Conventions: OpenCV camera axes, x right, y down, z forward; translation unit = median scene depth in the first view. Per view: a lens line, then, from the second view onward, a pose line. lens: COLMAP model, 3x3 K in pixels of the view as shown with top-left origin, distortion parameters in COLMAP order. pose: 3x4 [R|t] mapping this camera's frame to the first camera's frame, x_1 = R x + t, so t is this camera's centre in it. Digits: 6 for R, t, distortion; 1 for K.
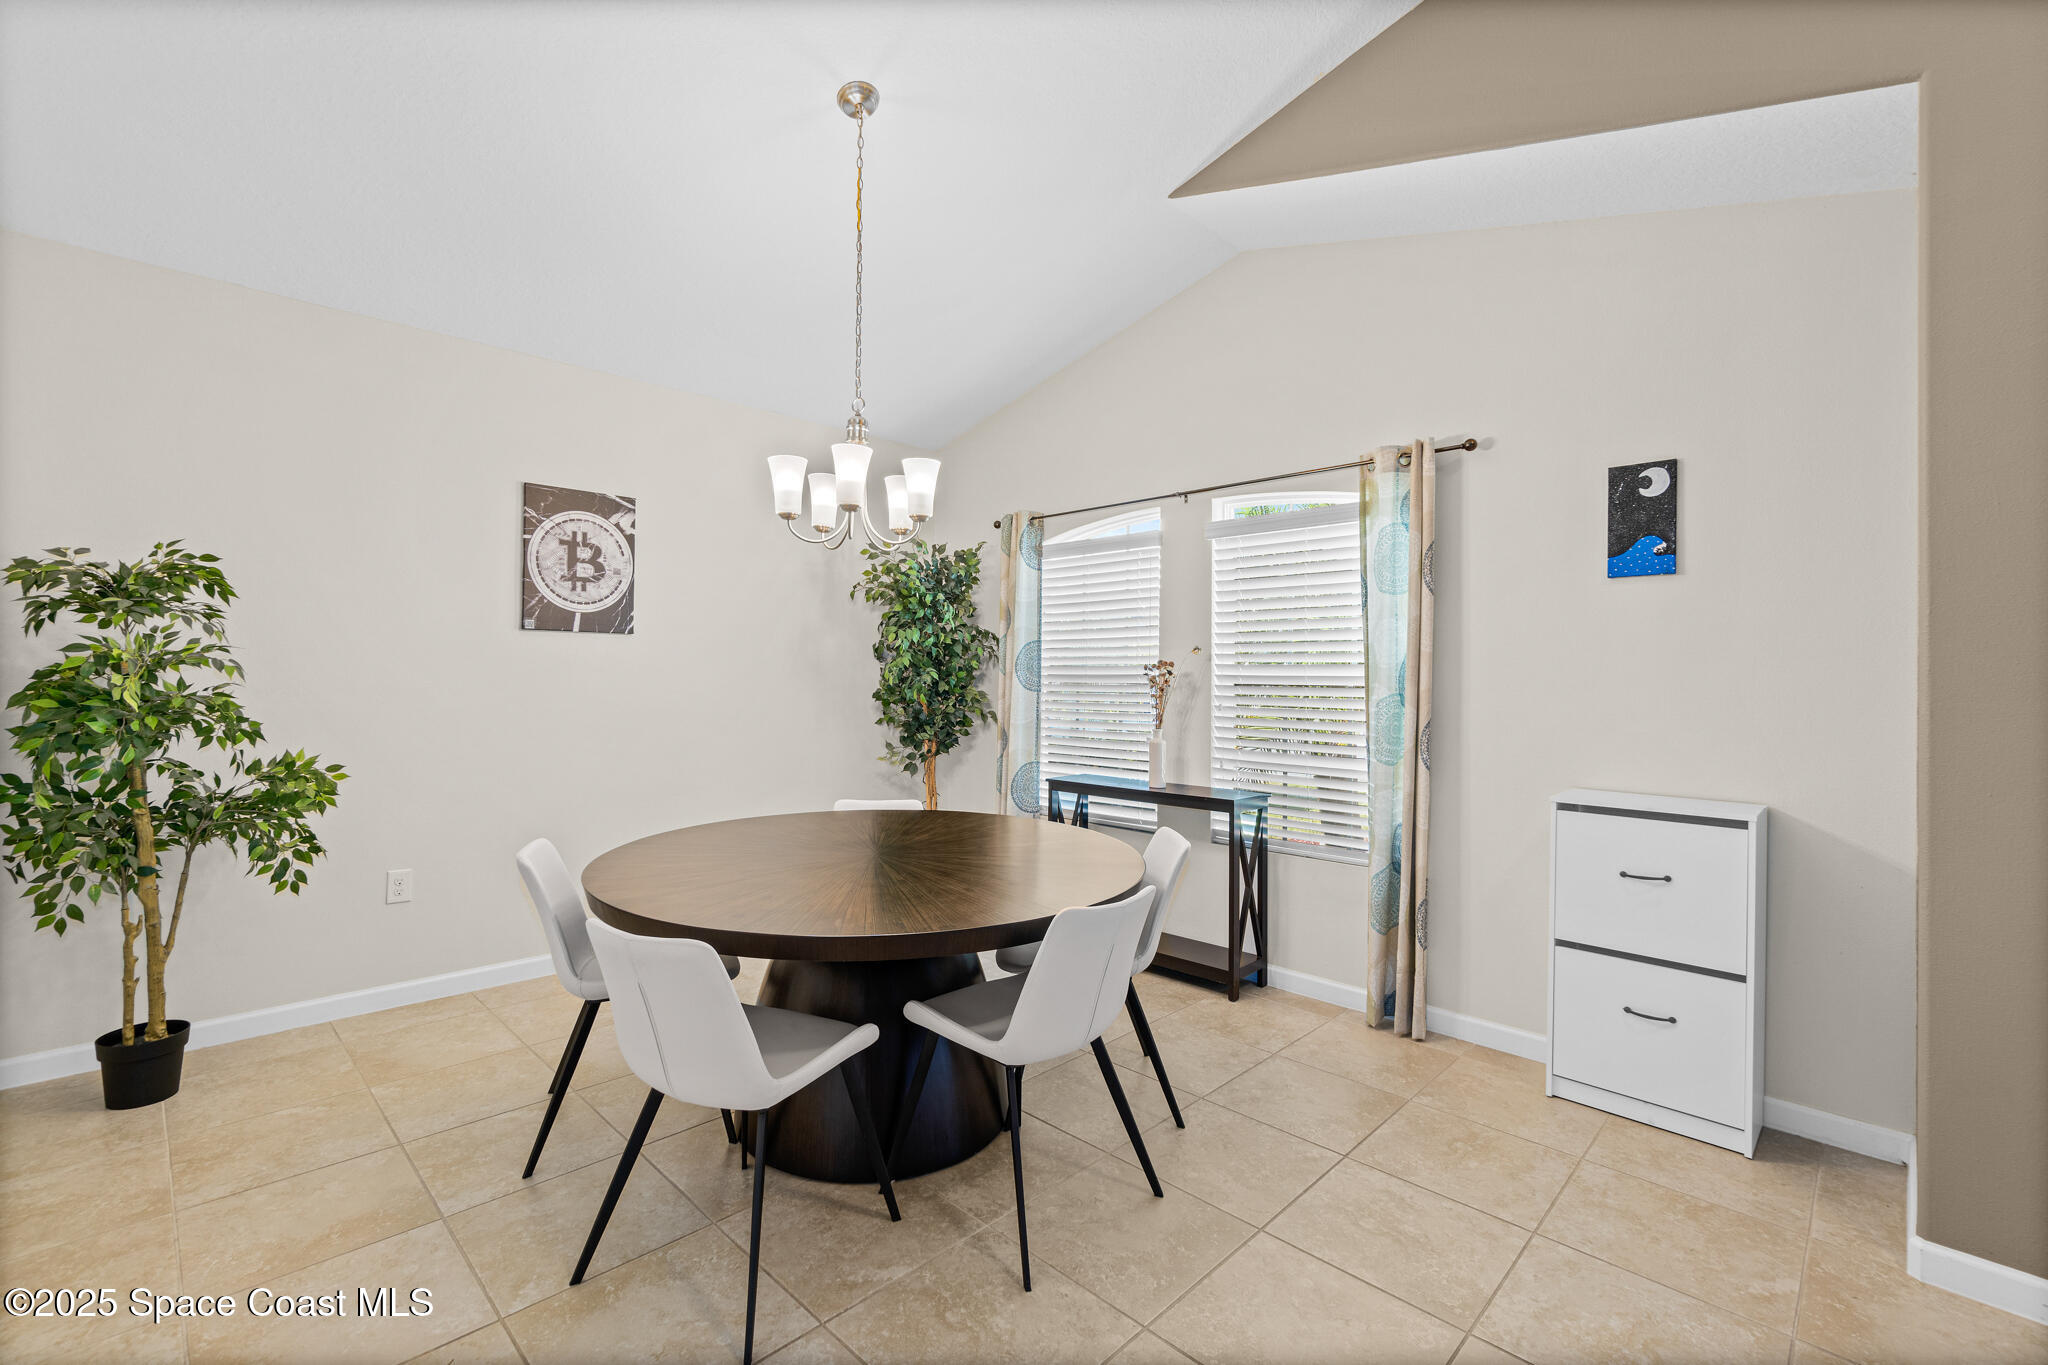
lens RADIAL K [[890.7, 0, 1000.8], [0, 890.7, 670.3], [0, 0, 1]] dist [-0.008390, 0.000059]
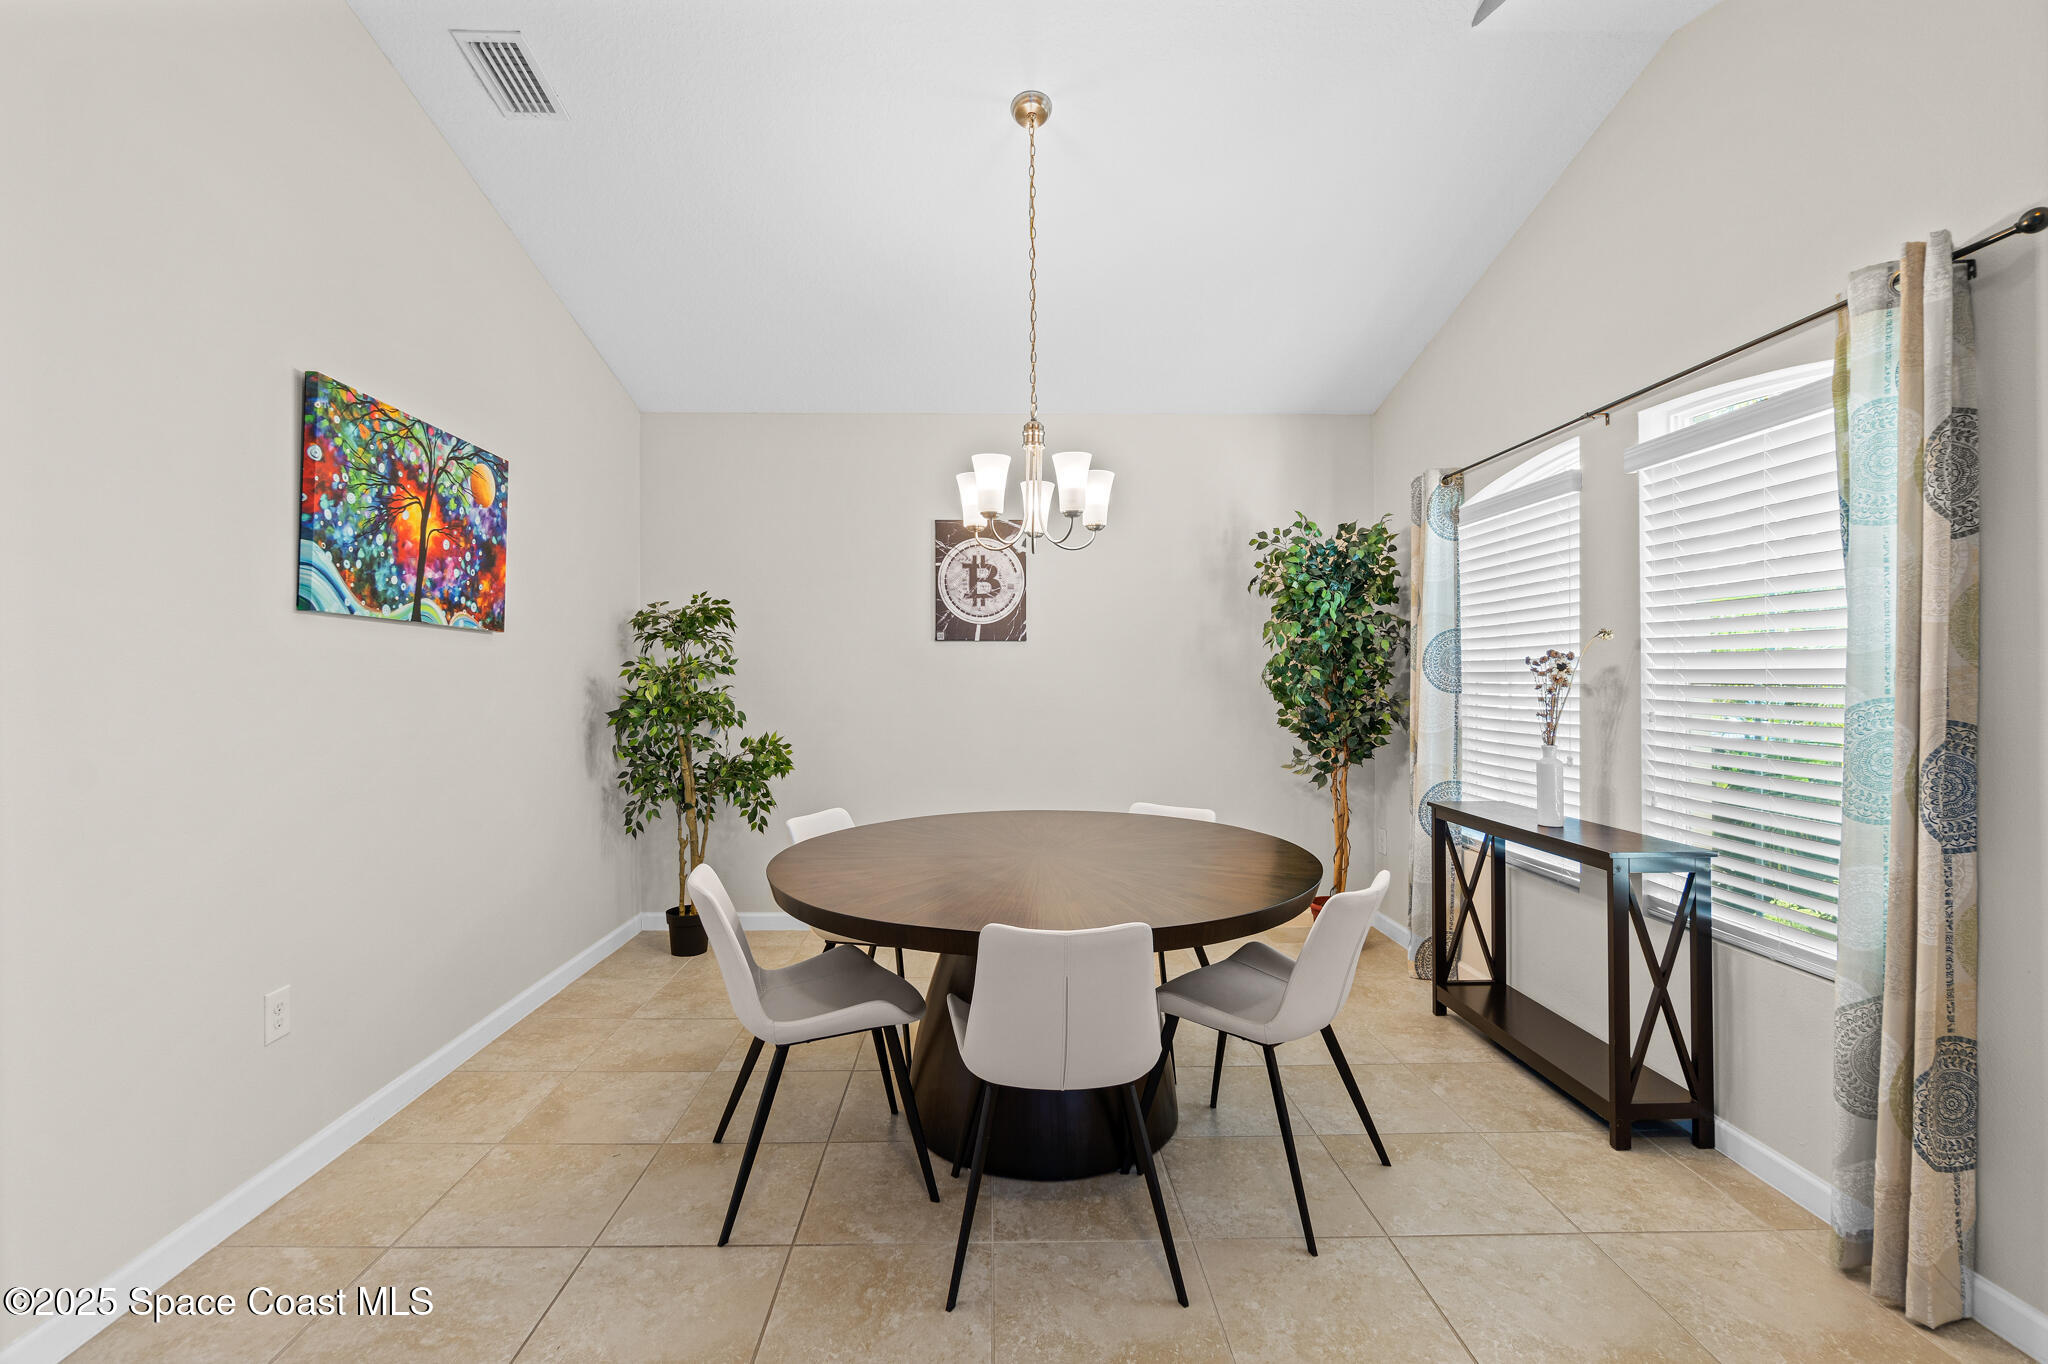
lens RADIAL K [[899.5, 0, 990.4], [0, 899.5, 673.6], [0, 0, 1]] dist [0.000143, 0.000149]
pose [[0.720114, -0.012184, -0.693749, 0.362952], [0.013646, 0.999901, -0.003397, 0.004268], [0.693721, -0.007021, 0.720209, 0.159127]]
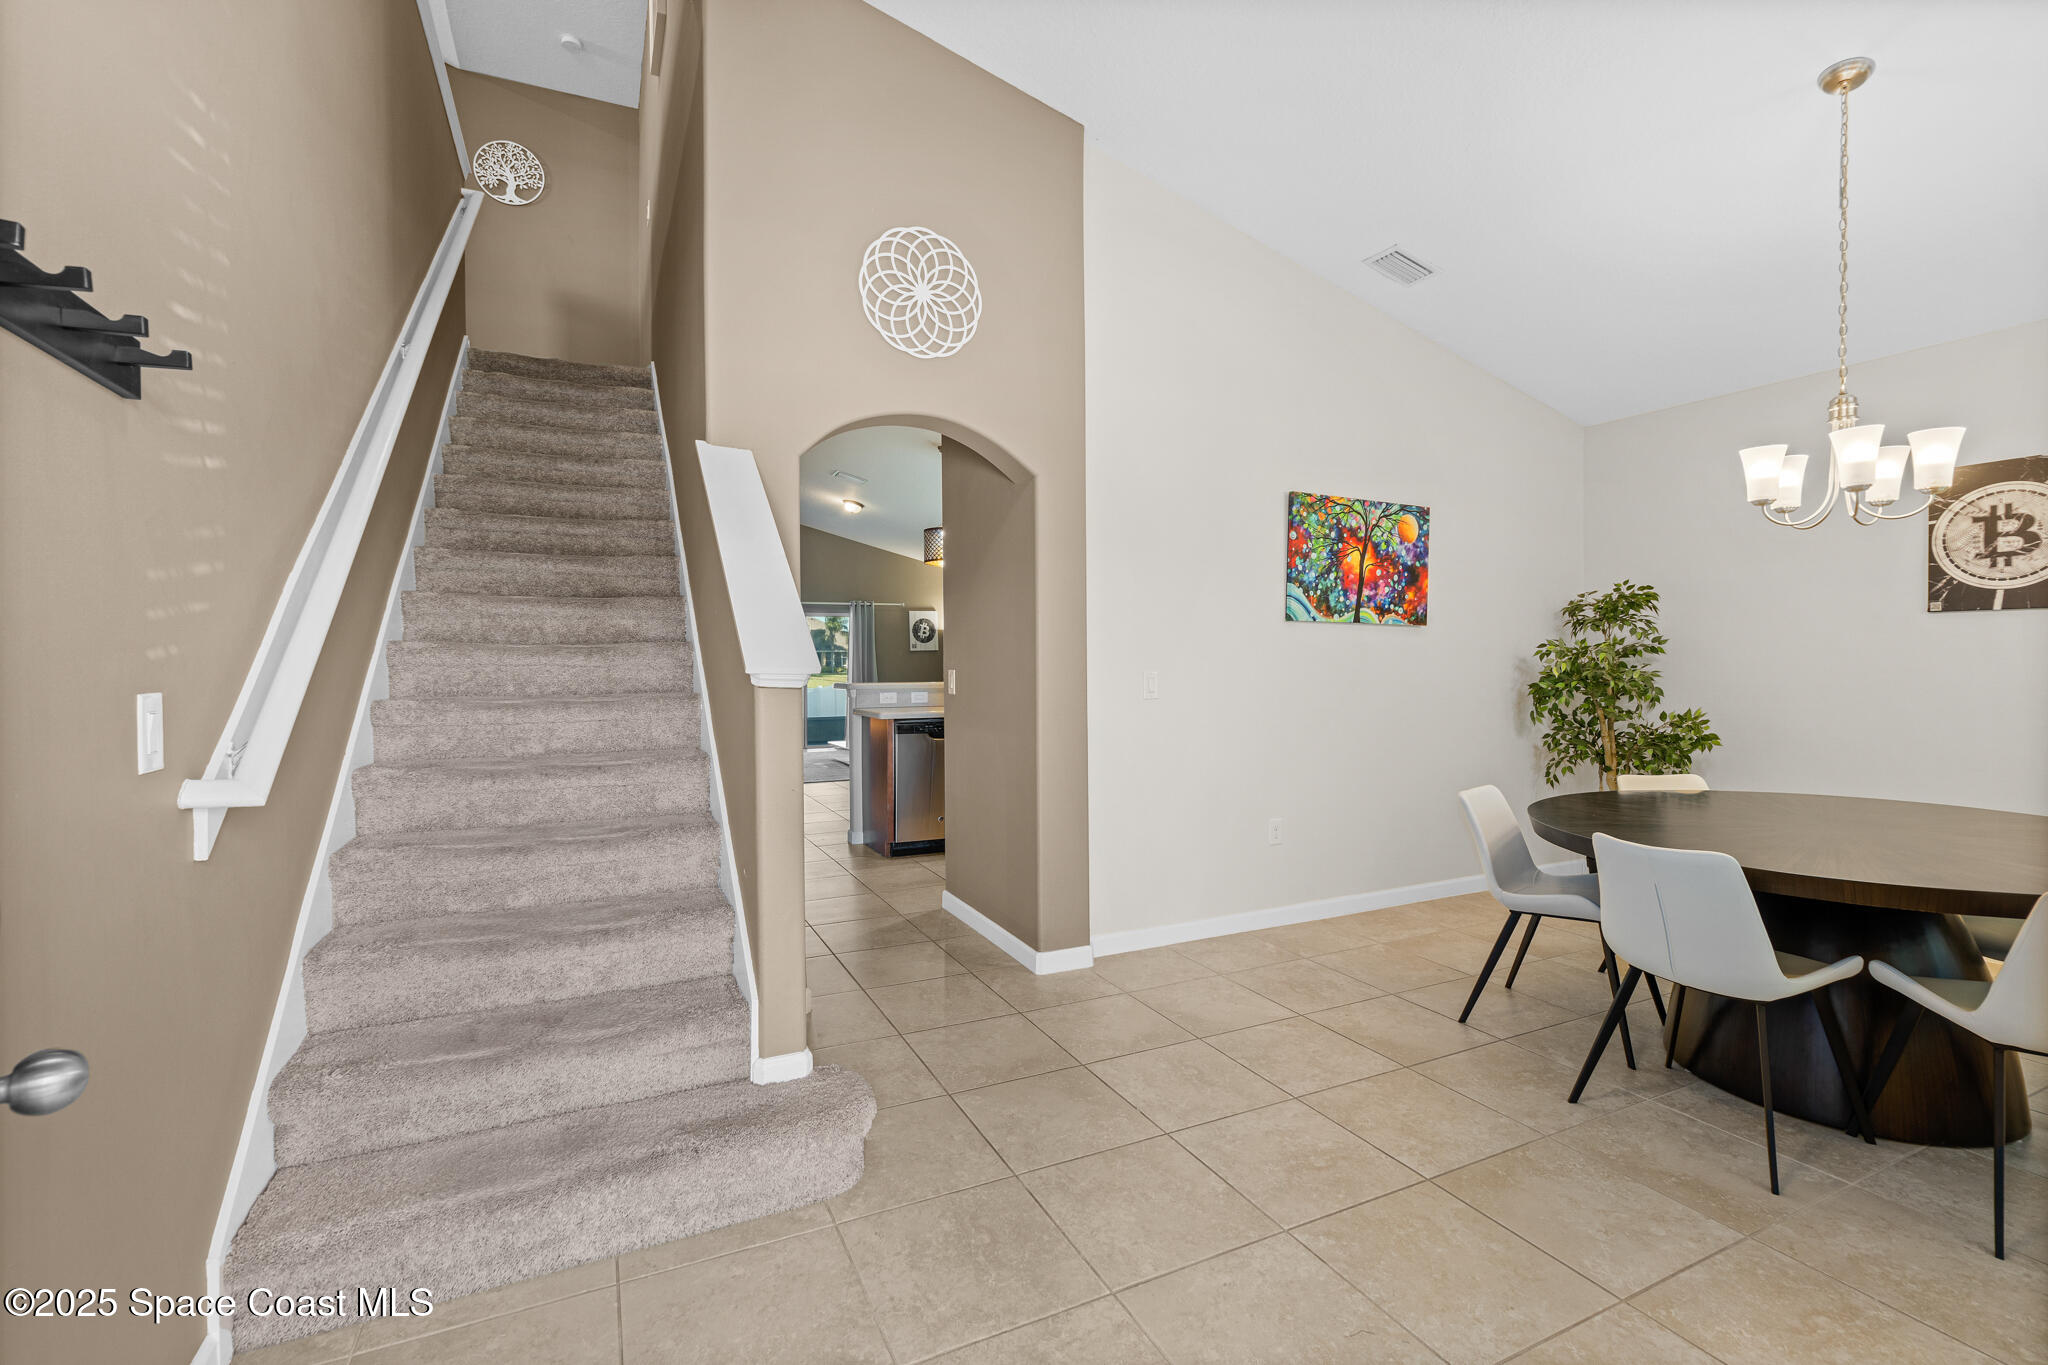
lens RADIAL K [[890.7, 0, 1003.9], [0, 890.7, 667.8], [0, 0, 1]] dist [-0.004399, 0.001166]
pose [[-0.337790, -0.002096, -0.941219, 0.794672], [0.008364, 0.999951, -0.005228, 0.015468], [0.941184, -0.009638, -0.337756, 0.319345]]
